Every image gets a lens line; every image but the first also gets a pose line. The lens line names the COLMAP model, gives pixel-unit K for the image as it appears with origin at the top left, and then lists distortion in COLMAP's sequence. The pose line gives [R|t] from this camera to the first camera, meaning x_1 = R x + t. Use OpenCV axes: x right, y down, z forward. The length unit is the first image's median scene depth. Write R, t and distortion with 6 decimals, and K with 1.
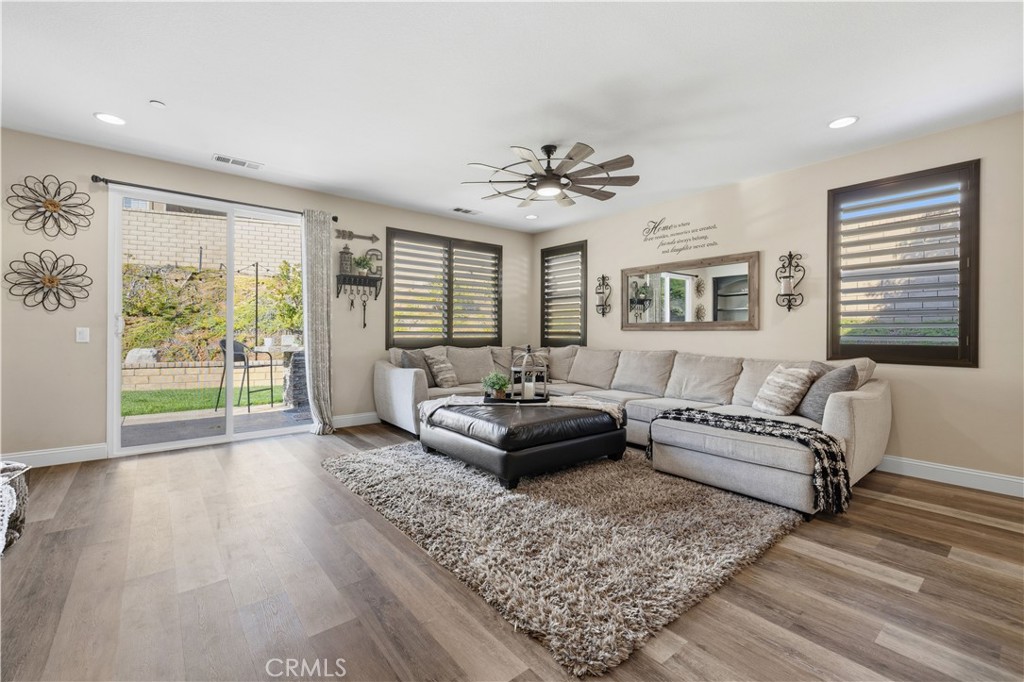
lens RADIAL K [[437.6, 0, 502.9], [0, 437.6, 329.0], [0, 0, 1]] dist [0.006492, 0.000418]
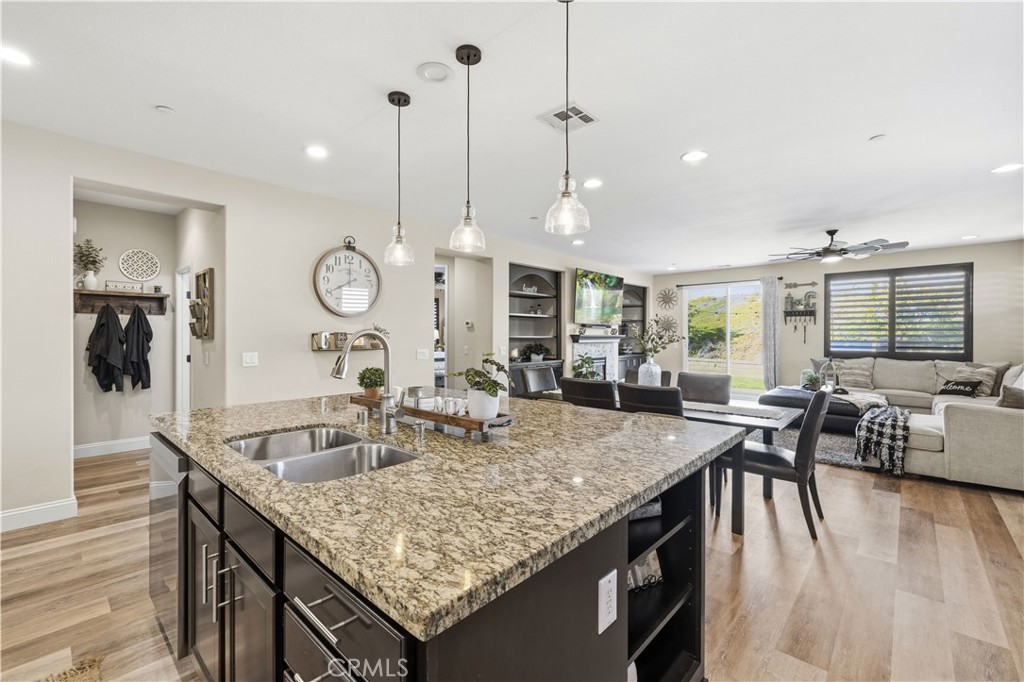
lens RADIAL K [[437.6, 0, 508.8], [0, 437.6, 336.4], [0, 0, 1]] dist [0.006492, 0.000418]
pose [[0.146503, -0.004513, -0.989200, 1.101298], [0.006219, 0.999974, -0.003642, -0.028530], [0.989191, -0.005618, 0.146527, -0.273417]]
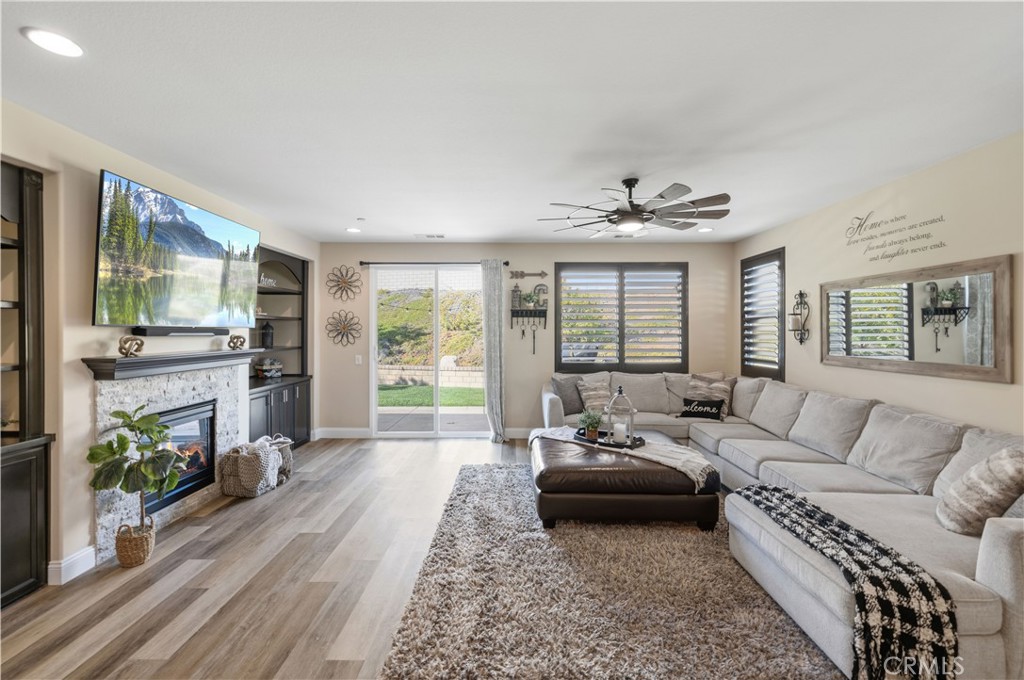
lens RADIAL K [[437.6, 0, 511.7], [0, 437.6, 331.0], [0, 0, 1]] dist [0.006492, 0.000418]
pose [[0.777603, -0.005468, -0.628732, 0.370715], [0.009717, 0.999947, 0.003321, -0.068928], [0.628681, -0.008691, 0.777615, 0.074149]]
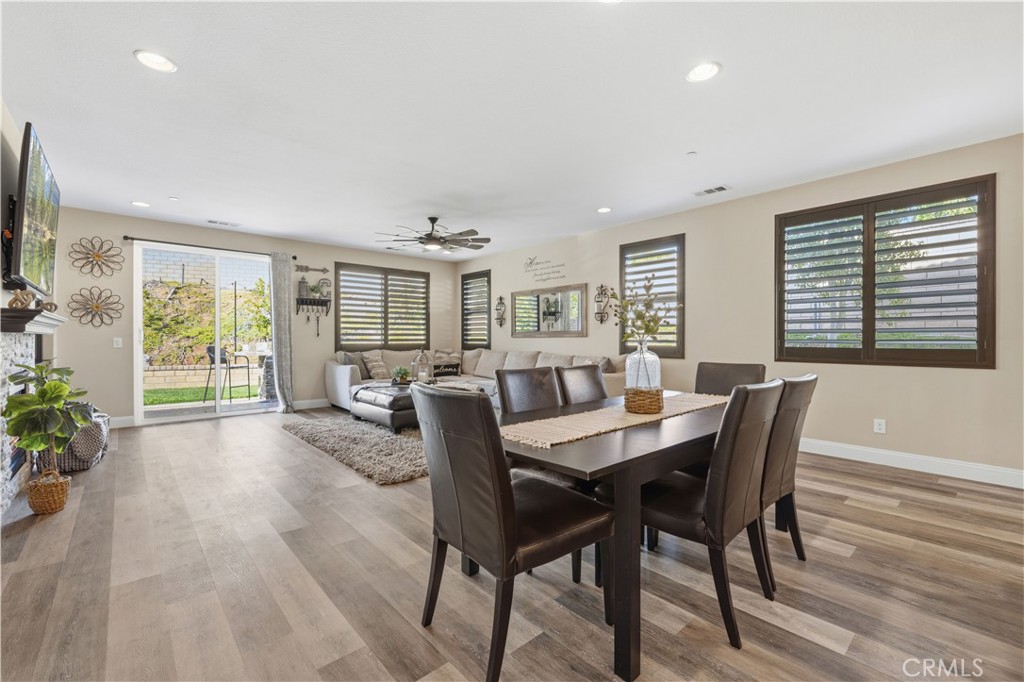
lens RADIAL K [[437.6, 0, 504.4], [0, 437.6, 337.3], [0, 0, 1]] dist [0.006492, 0.000418]
pose [[0.999136, -0.005945, 0.041143, 0.214184], [0.005786, 0.999975, 0.003995, -0.002709], [-0.041166, -0.003753, 0.999145, -0.397685]]
